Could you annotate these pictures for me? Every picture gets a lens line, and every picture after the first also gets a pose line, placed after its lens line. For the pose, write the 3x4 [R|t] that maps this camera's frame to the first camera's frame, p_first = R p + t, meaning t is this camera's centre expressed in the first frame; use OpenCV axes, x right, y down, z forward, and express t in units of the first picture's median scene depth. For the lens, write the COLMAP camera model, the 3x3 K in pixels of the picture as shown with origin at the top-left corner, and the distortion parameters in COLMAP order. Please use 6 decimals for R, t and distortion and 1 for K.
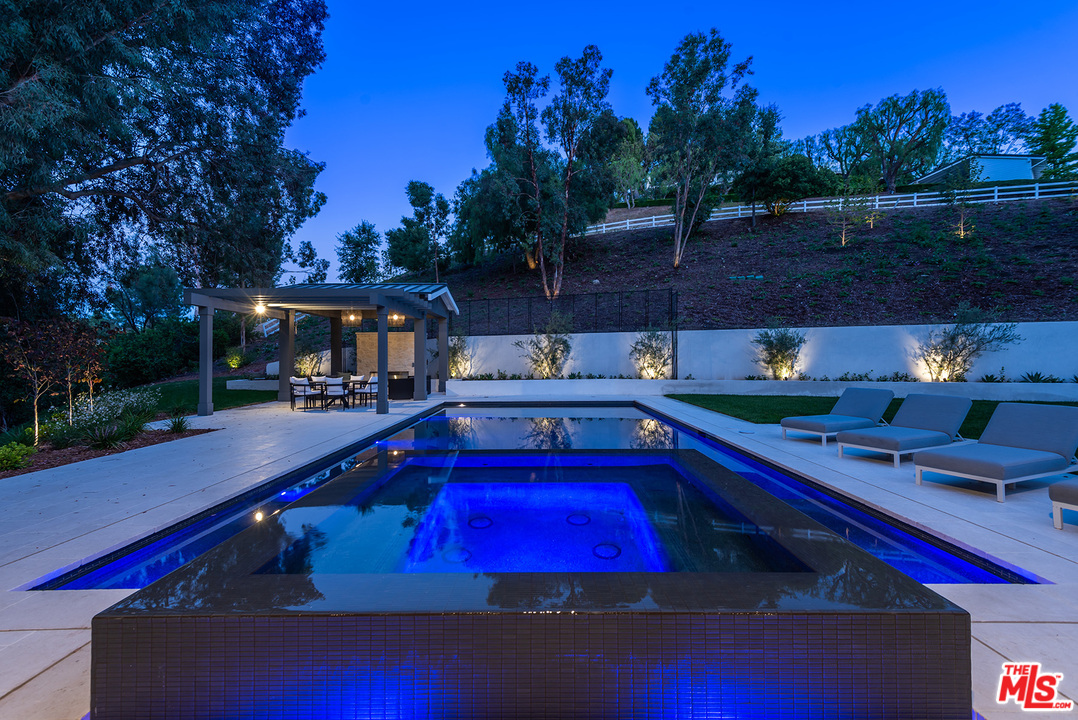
lens RADIAL K [[499.3, 0, 538.1], [0, 499.3, 360.4], [0, 0, 1]] dist [0.025670, -0.004661]
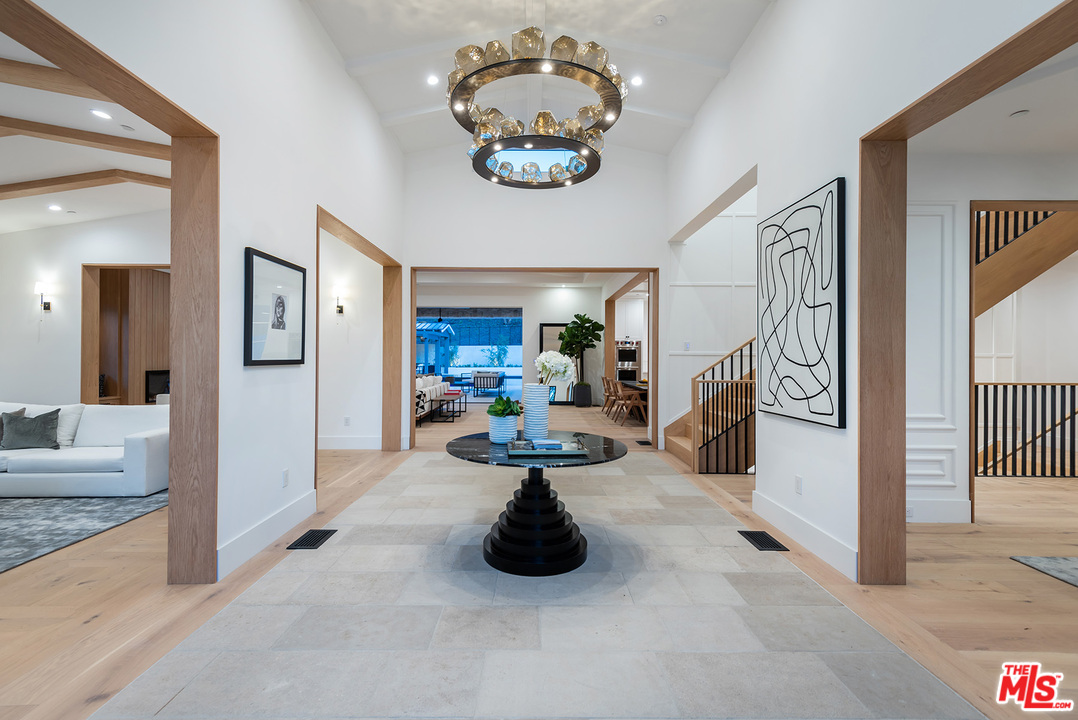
lens RADIAL K [[499.3, 0, 536.0], [0, 499.3, 361.3], [0, 0, 1]] dist [0.025670, -0.004661]
pose [[0.999904, 0.007308, 0.011752, 0.159933], [-0.007319, 0.999973, 0.000838, 0.009915], [-0.011746, -0.000924, 0.999931, -1.103981]]
